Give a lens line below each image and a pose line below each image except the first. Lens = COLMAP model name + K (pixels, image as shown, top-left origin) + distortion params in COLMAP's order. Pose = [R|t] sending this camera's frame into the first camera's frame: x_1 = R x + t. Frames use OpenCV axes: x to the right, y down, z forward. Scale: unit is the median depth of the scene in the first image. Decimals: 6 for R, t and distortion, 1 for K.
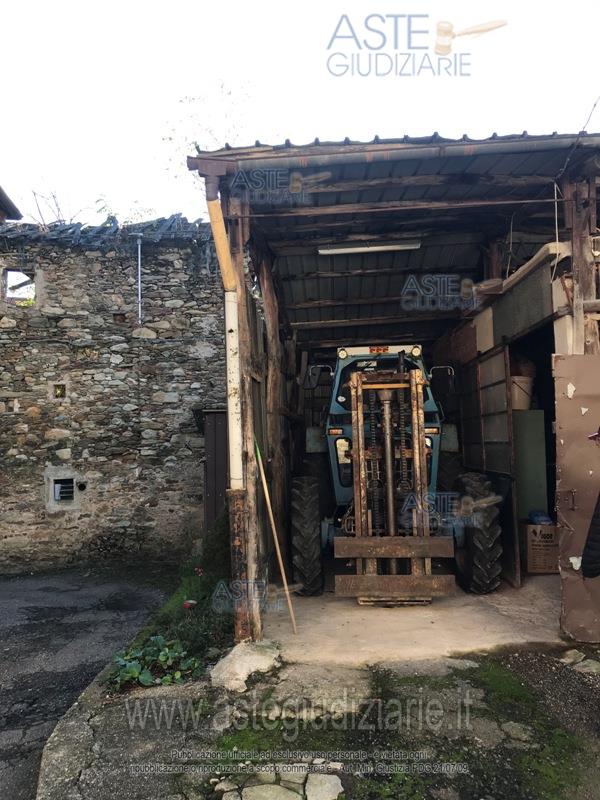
lens RADIAL K [[661.5, 0, 300.0], [0, 661.5, 400.0], [0, 0, 1]] dist [0.026668, -0.006970]
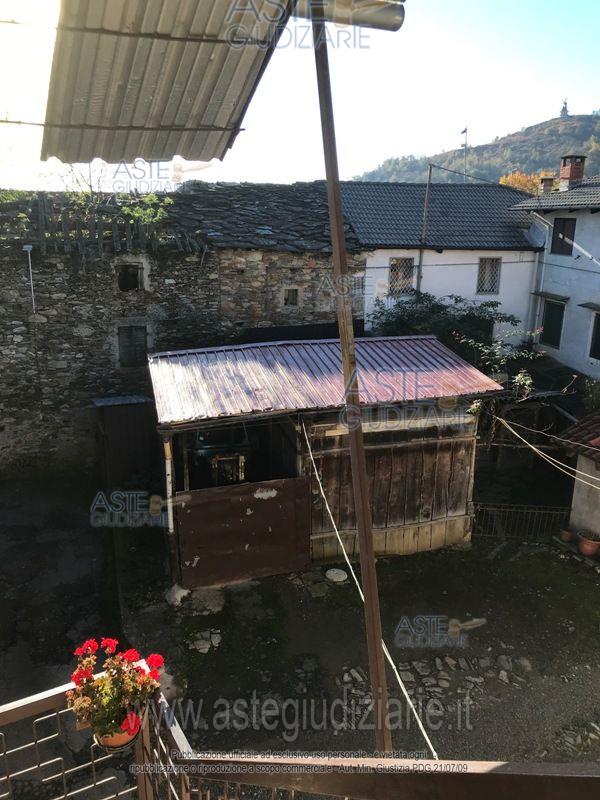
lens RADIAL K [[661.5, 0, 300.0], [0, 661.5, 400.0], [0, 0, 1]] dist [0.026668, -0.006970]
pose [[0.956245, -0.036595, 0.290270, -0.124817], [-0.062786, 0.943362, 0.325769, -0.435528], [-0.285751, -0.329740, 0.899788, -0.459155]]
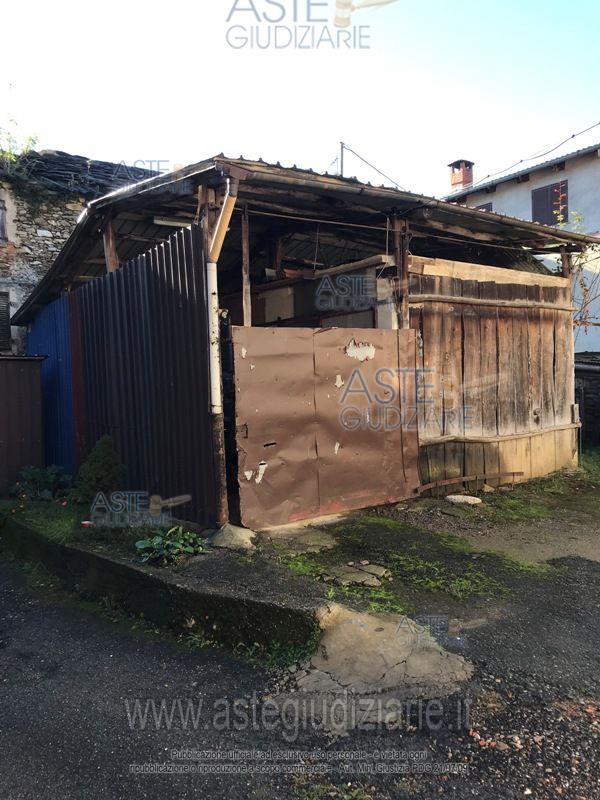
lens RADIAL K [[661.5, 0, 300.0], [0, 661.5, 400.0], [0, 0, 1]] dist [0.026668, -0.006970]
pose [[0.801270, -0.002522, 0.598297, -0.275288], [-0.043259, 0.997130, 0.062138, 0.006164], [-0.596736, -0.075671, 0.798861, -0.060441]]
